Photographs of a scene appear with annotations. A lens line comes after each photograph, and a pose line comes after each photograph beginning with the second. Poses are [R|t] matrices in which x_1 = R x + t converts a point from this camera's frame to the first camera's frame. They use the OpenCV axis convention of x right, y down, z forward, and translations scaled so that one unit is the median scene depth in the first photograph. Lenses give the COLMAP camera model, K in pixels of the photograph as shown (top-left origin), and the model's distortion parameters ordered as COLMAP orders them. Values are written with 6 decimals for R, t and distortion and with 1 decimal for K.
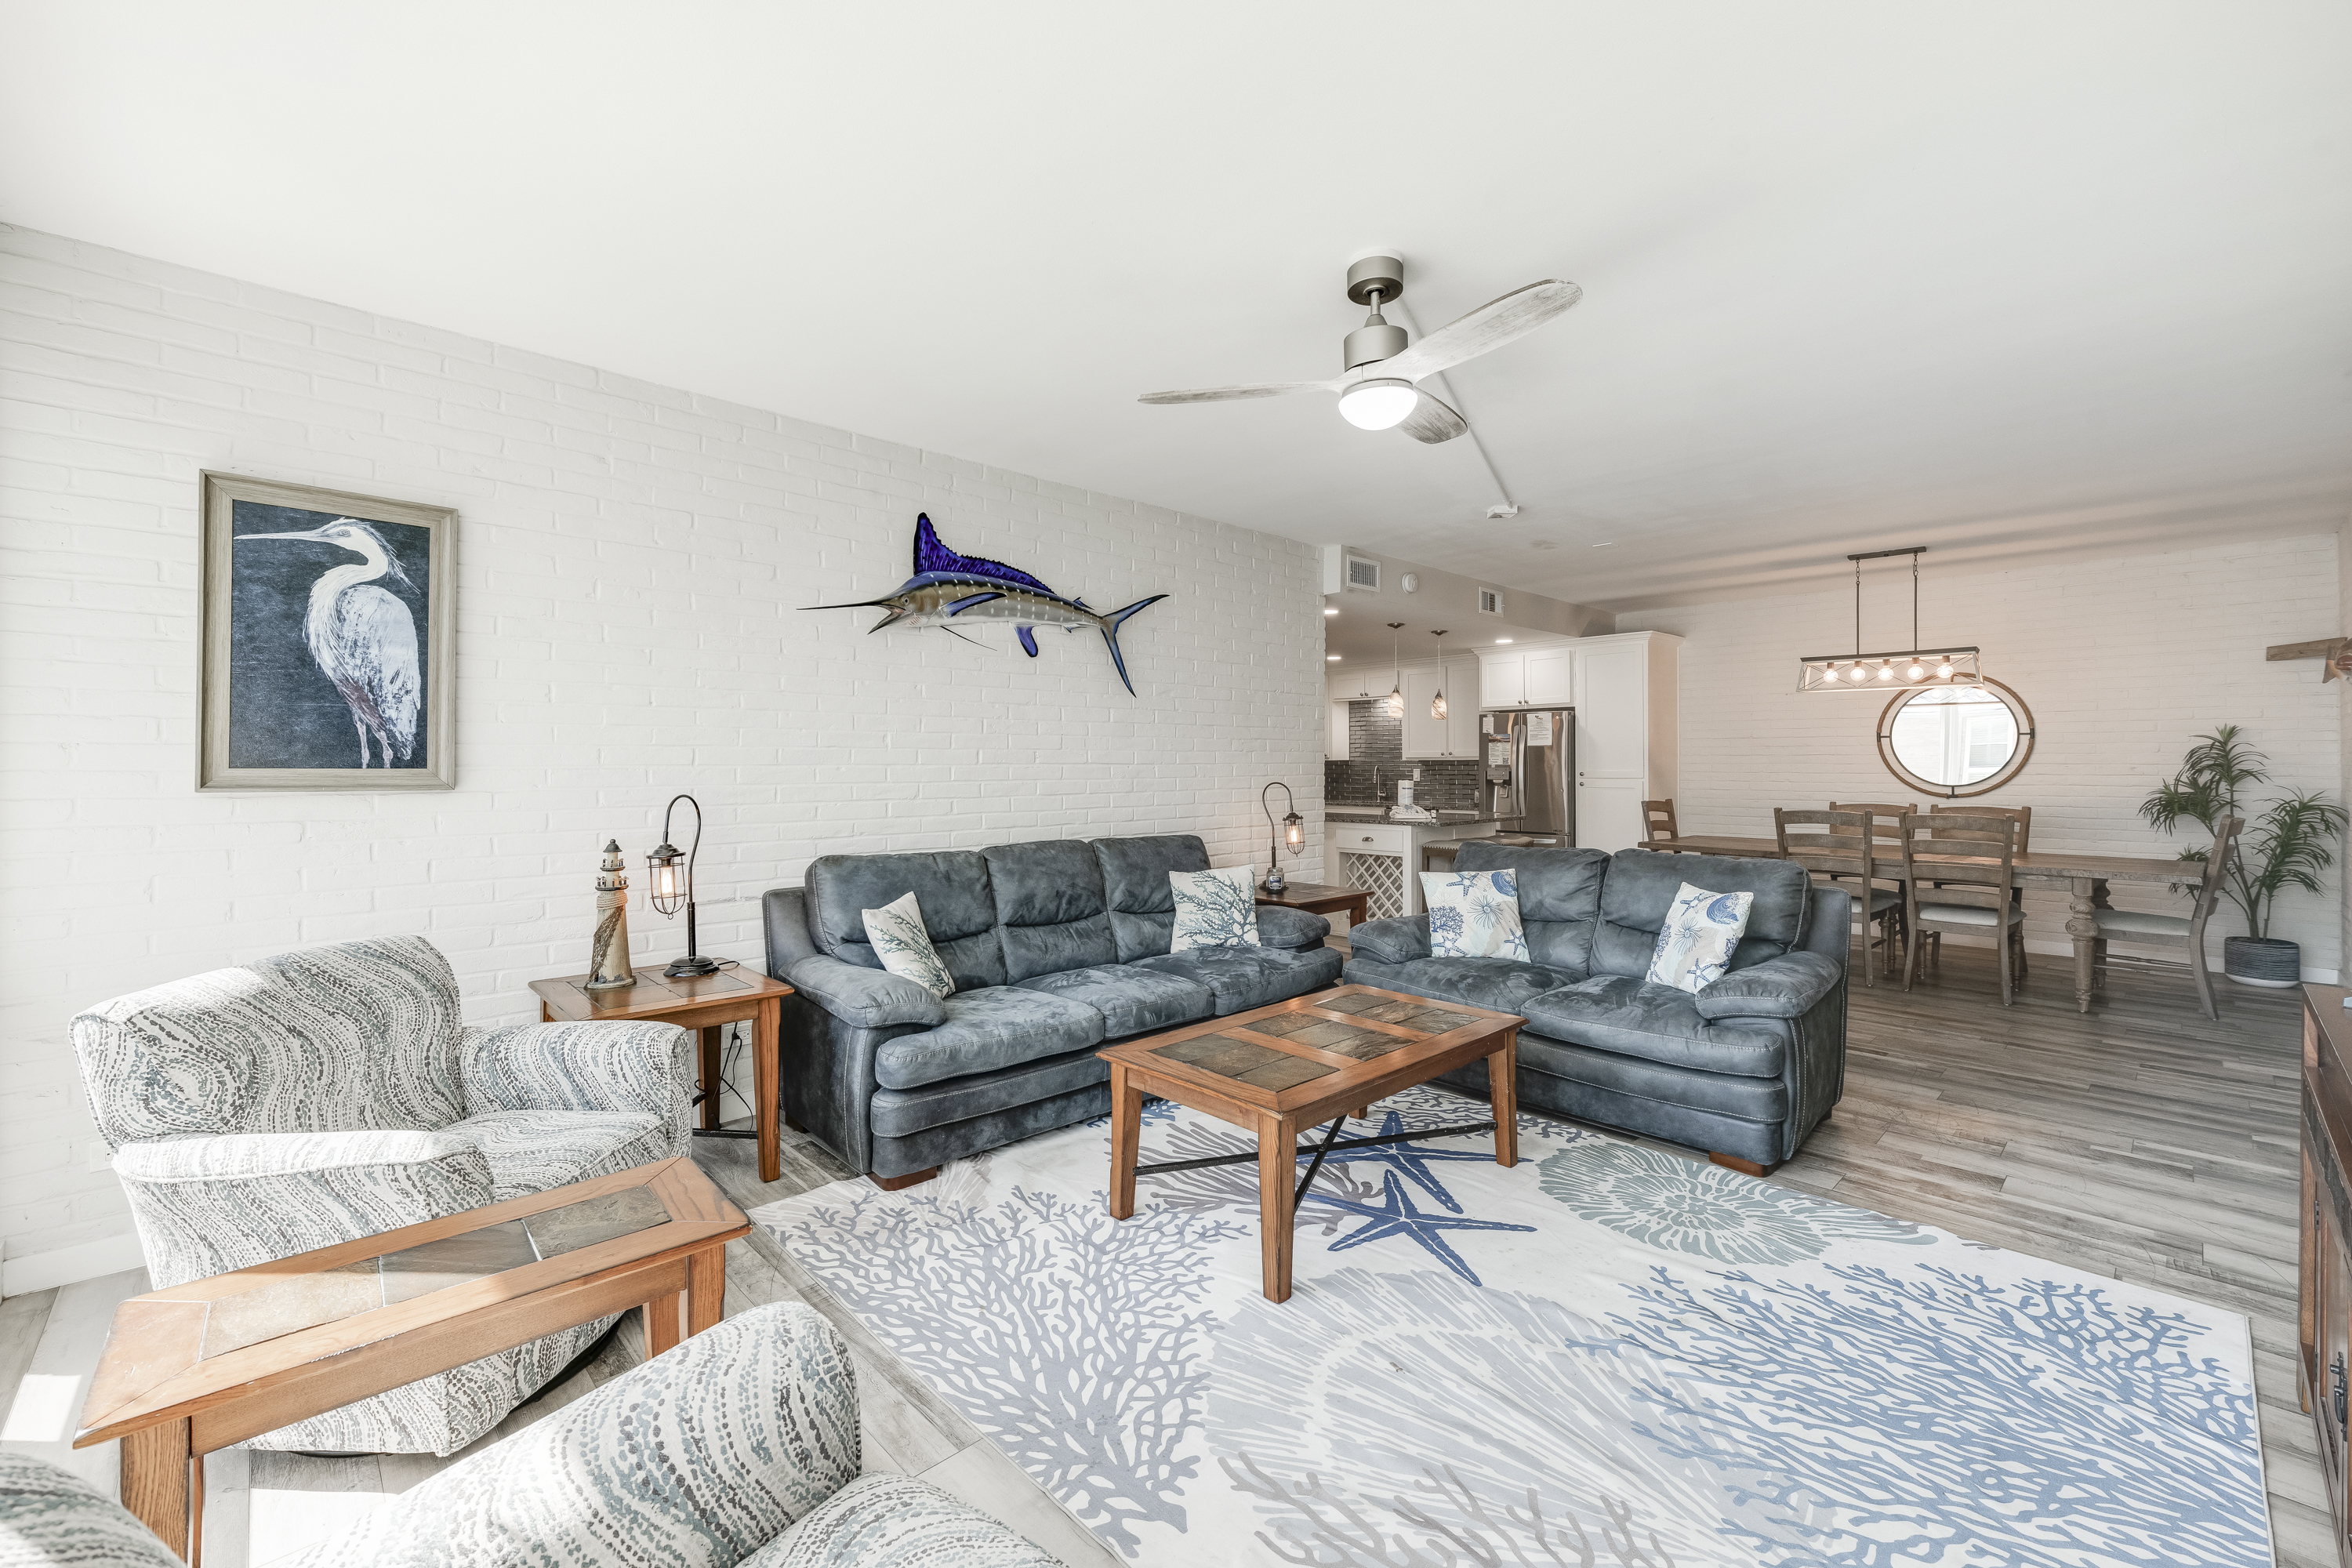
lens RADIAL K [[964.4, 0, 1187.4], [0, 964.4, 761.3], [0, 0, 1]] dist [0.000409, -0.000438]
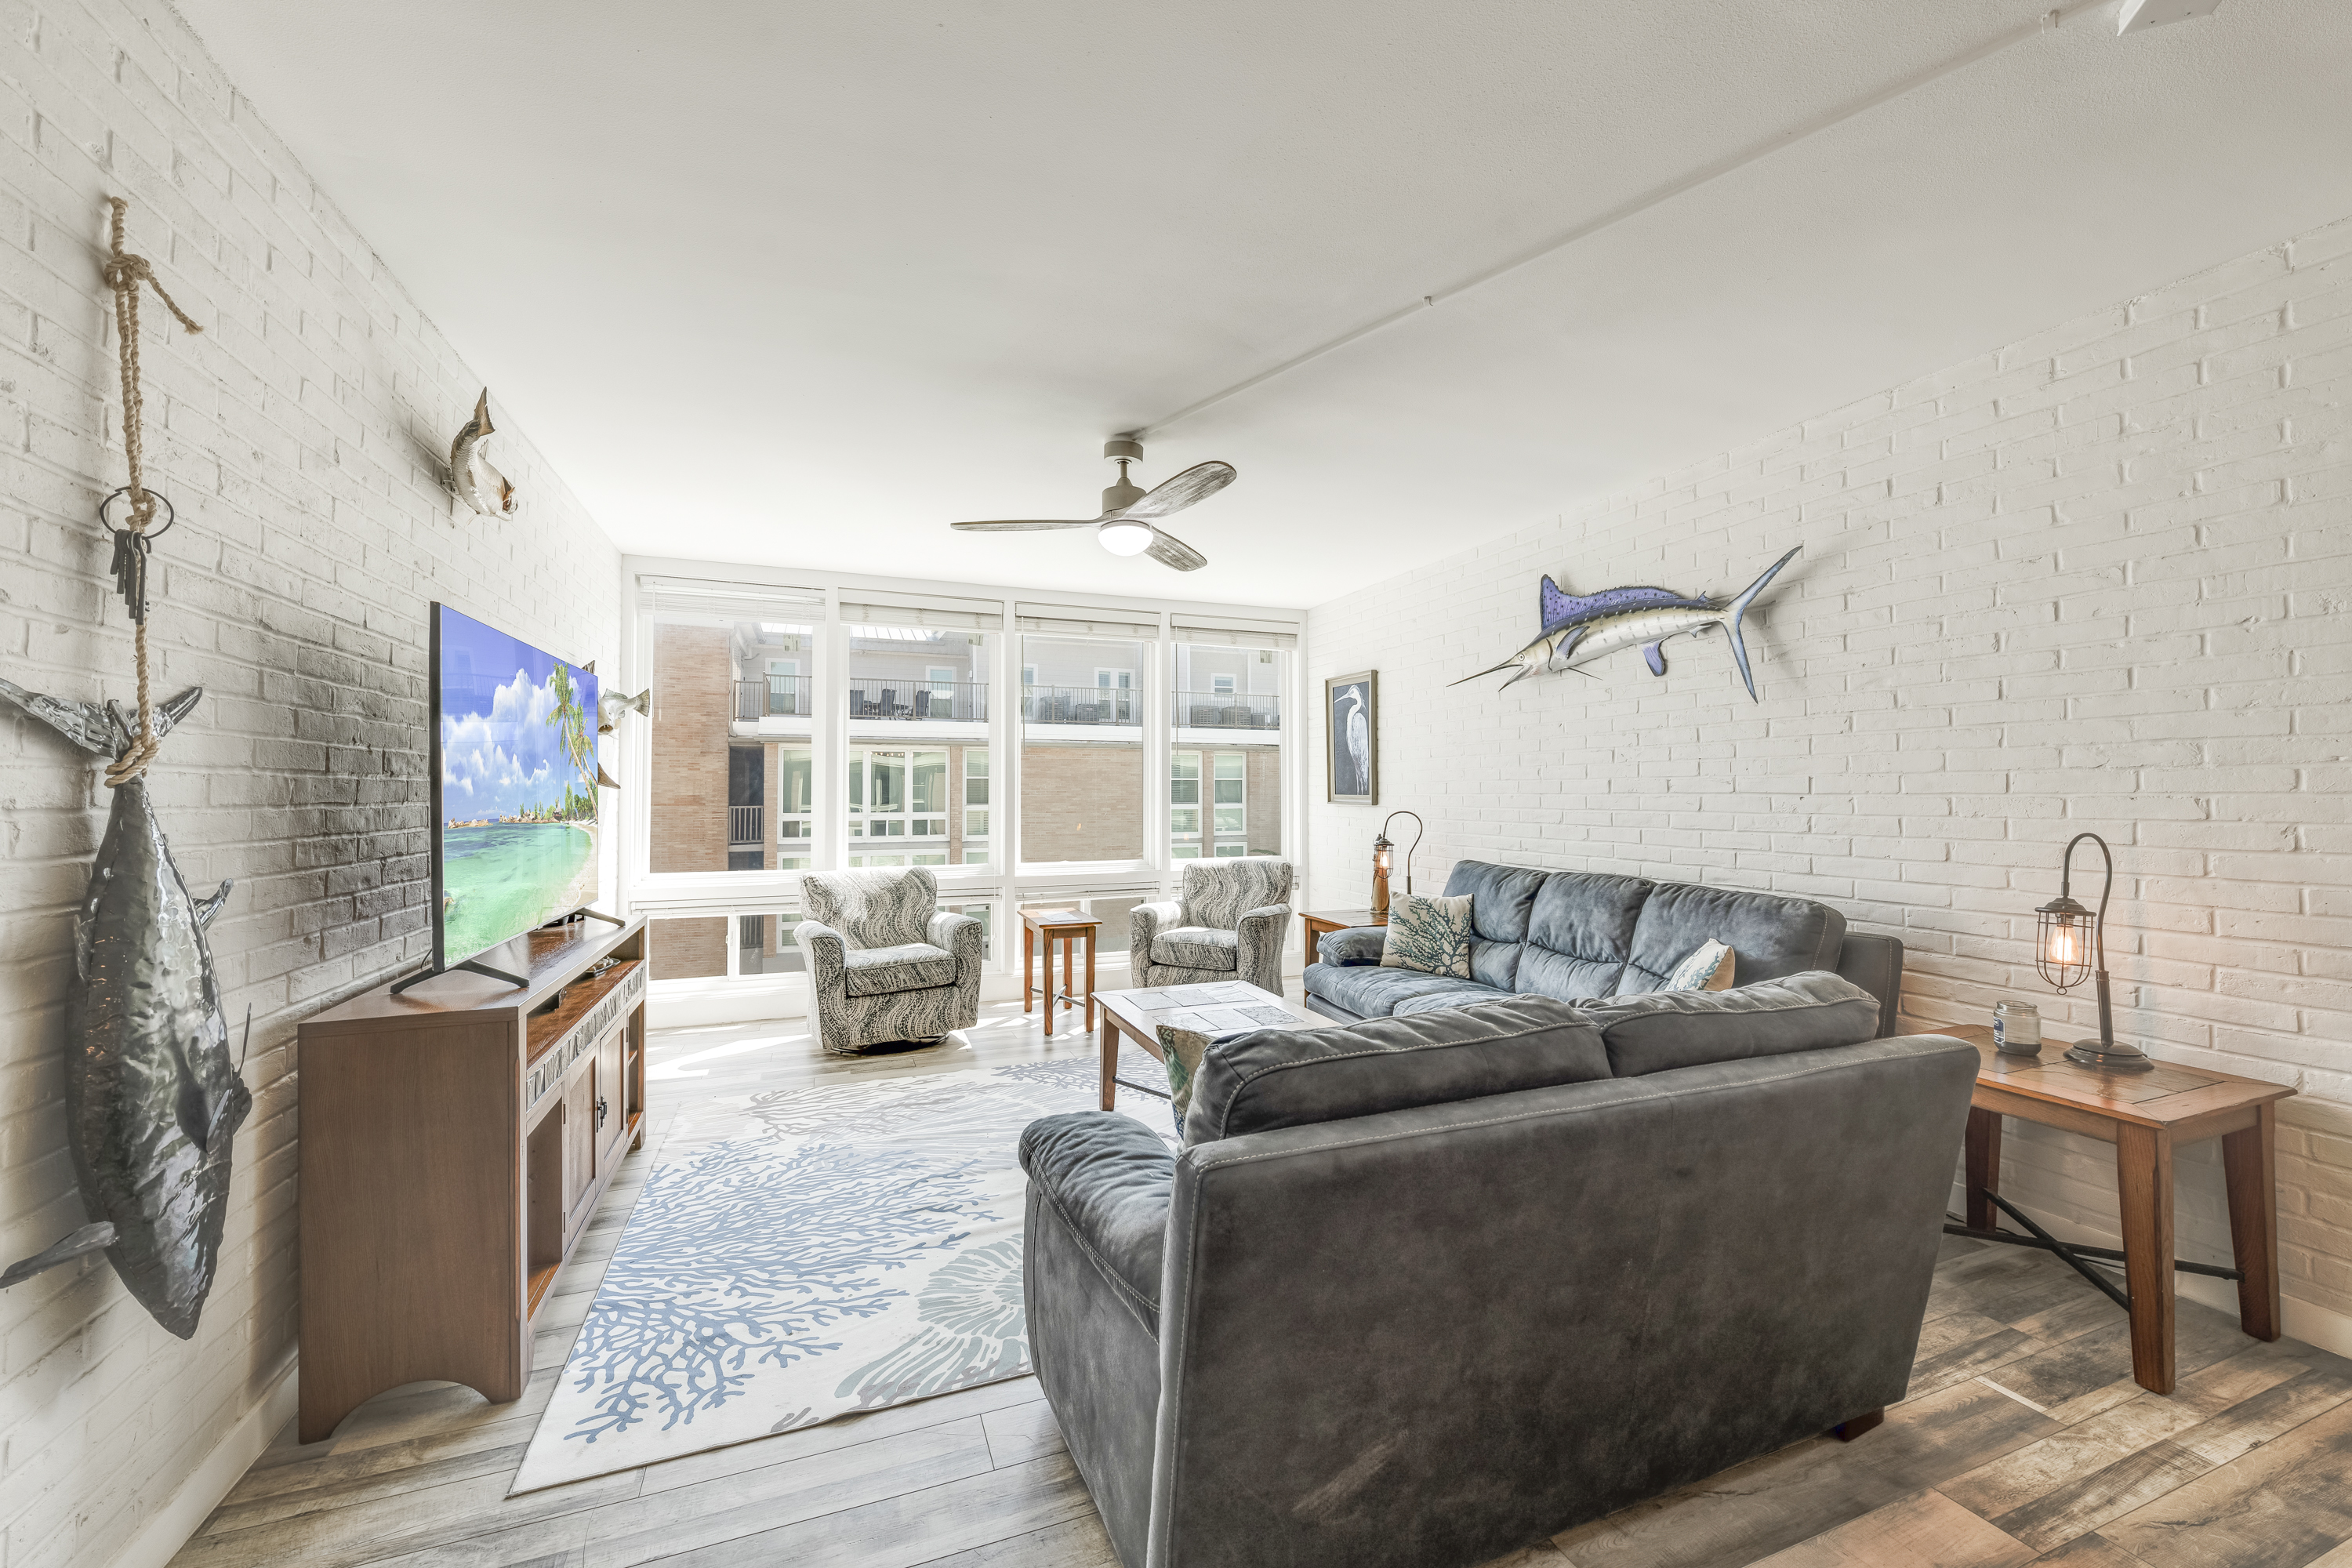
lens RADIAL K [[939.2, 0, 1198.9], [0, 939.2, 776.5], [0, 0, 1]] dist [0.003560, -0.002600]
pose [[-0.374554, -0.014571, -0.927090, 0.876745], [0.002778, 0.999854, -0.016837, 0.000260], [0.927201, -0.008882, -0.374459, 0.990952]]
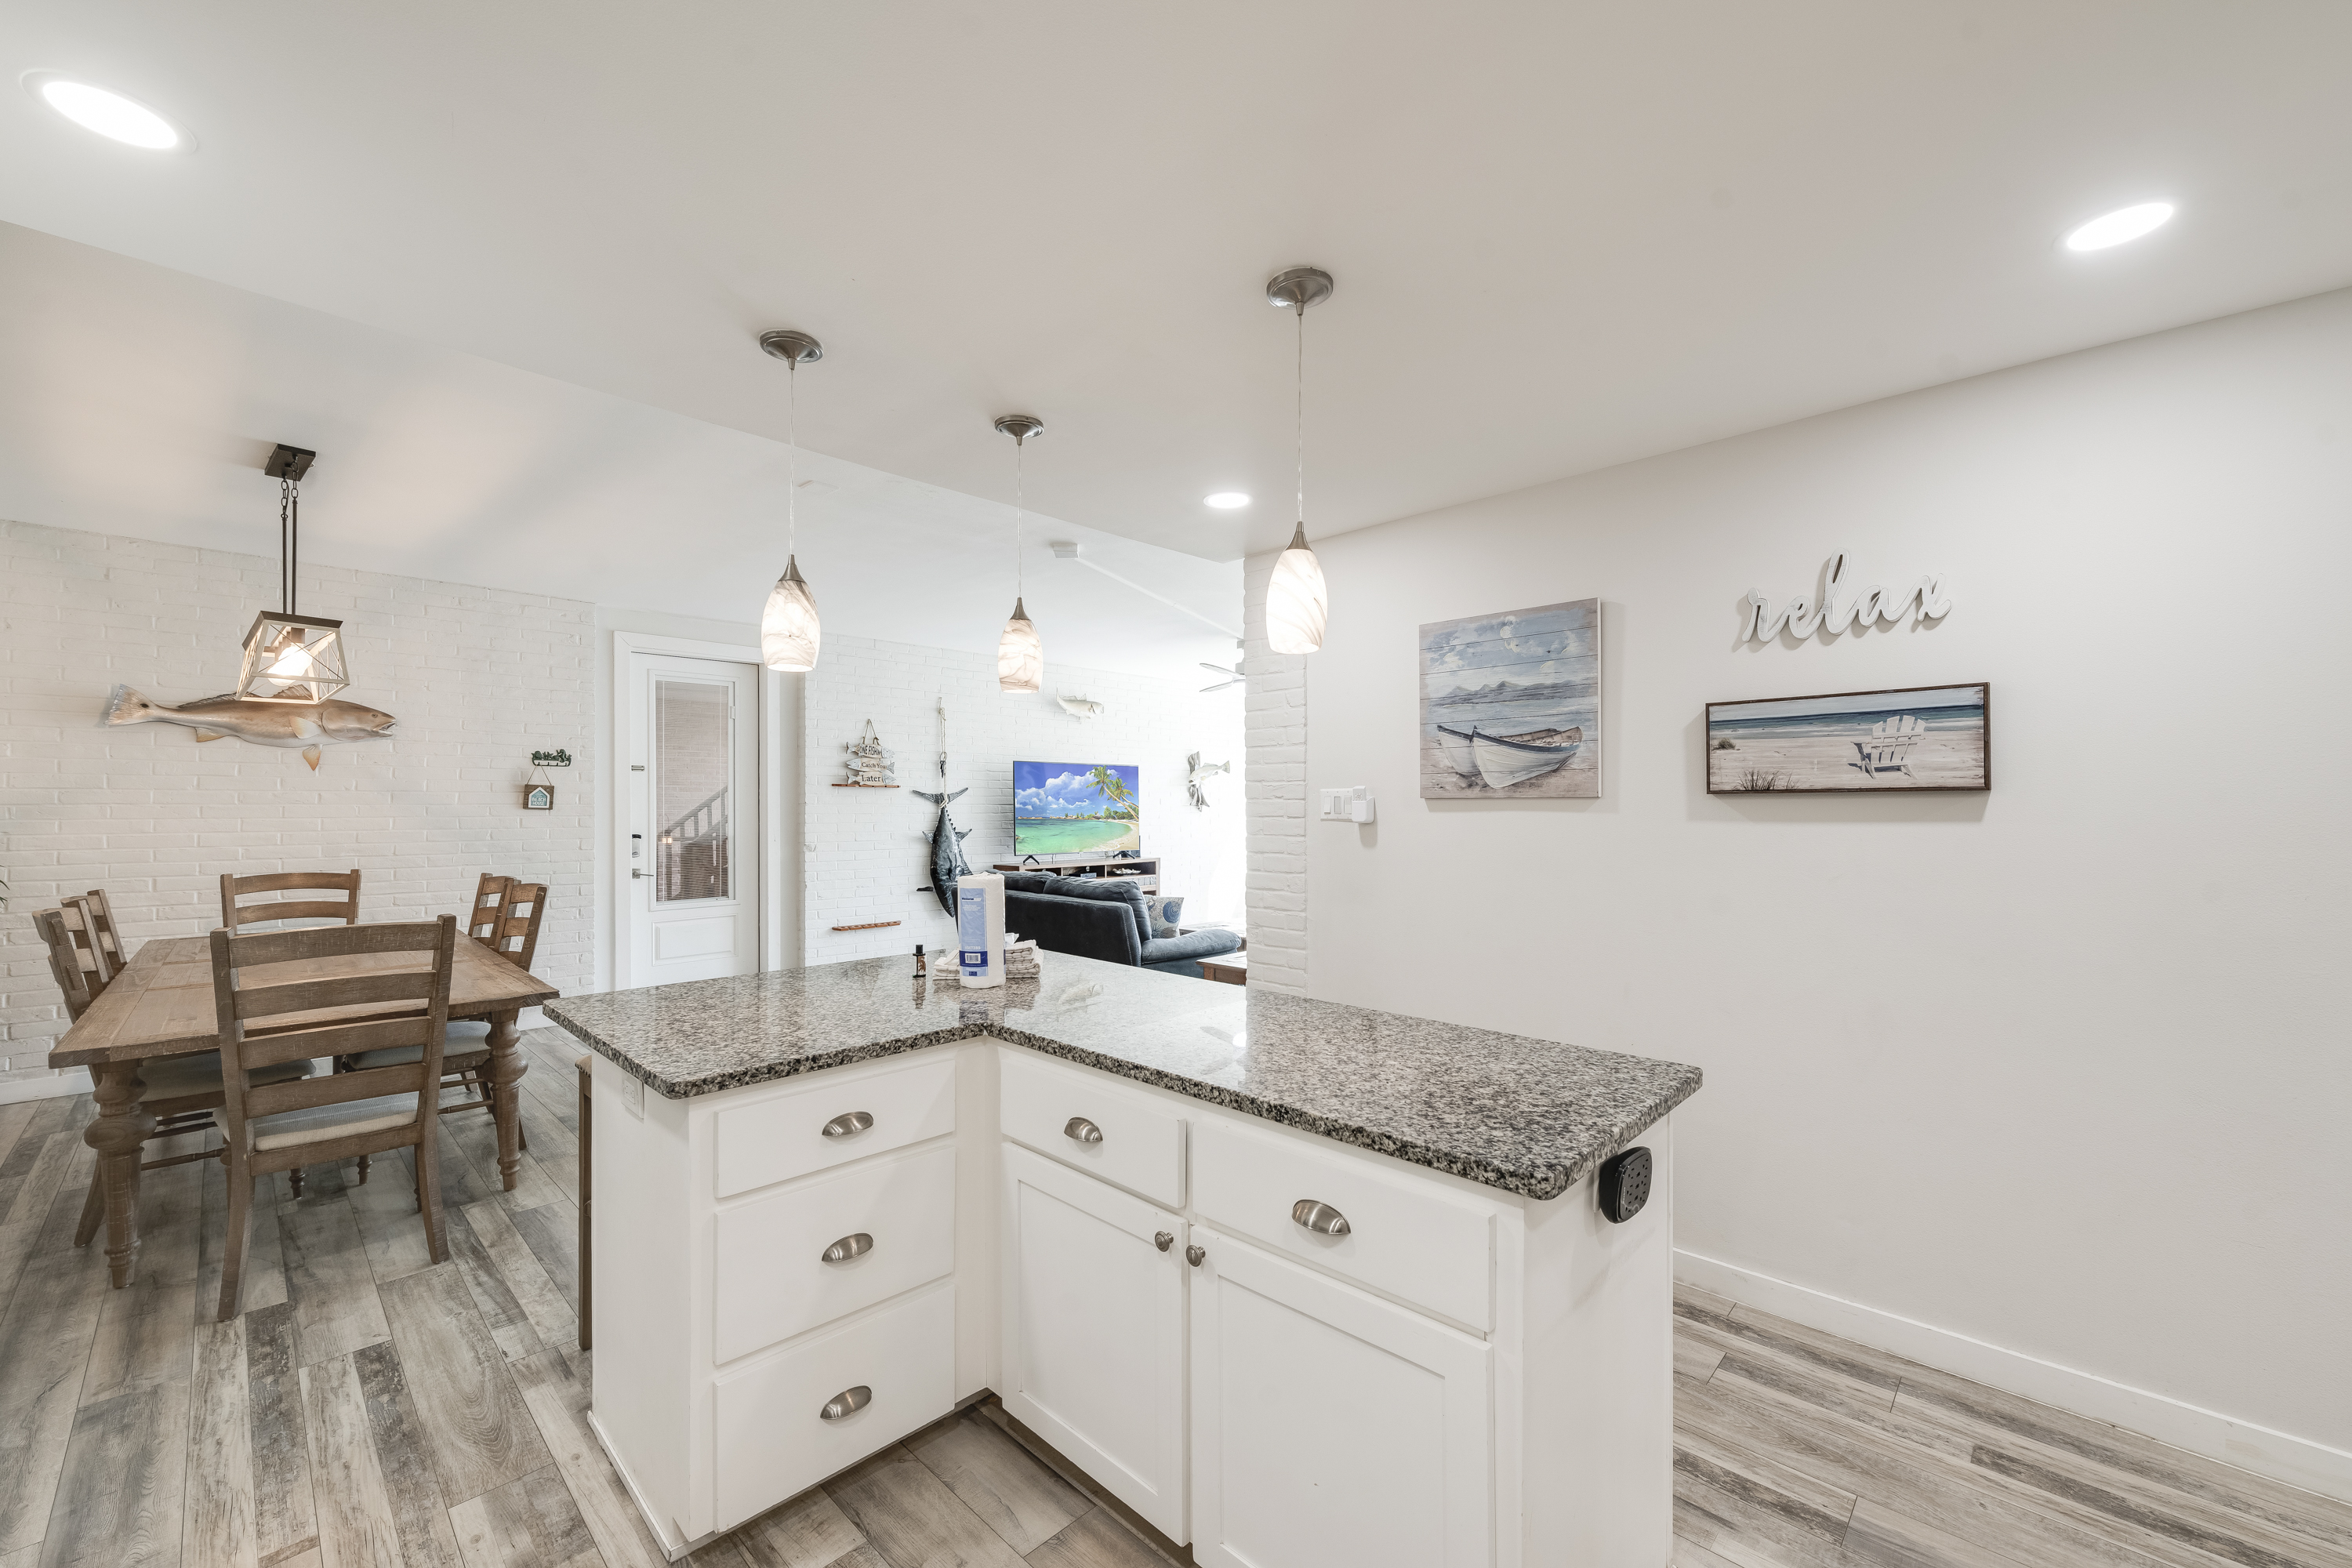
lens RADIAL K [[934.0, 0, 1177.8], [0, 934.0, 804.7], [0, 0, 1]] dist [0.001567, 0.000141]
pose [[-0.999564, 0.000957, -0.029522, 0.295991], [0.001001, 0.999998, -0.001456, -0.007484], [0.029520, -0.001485, -0.999563, 2.340347]]
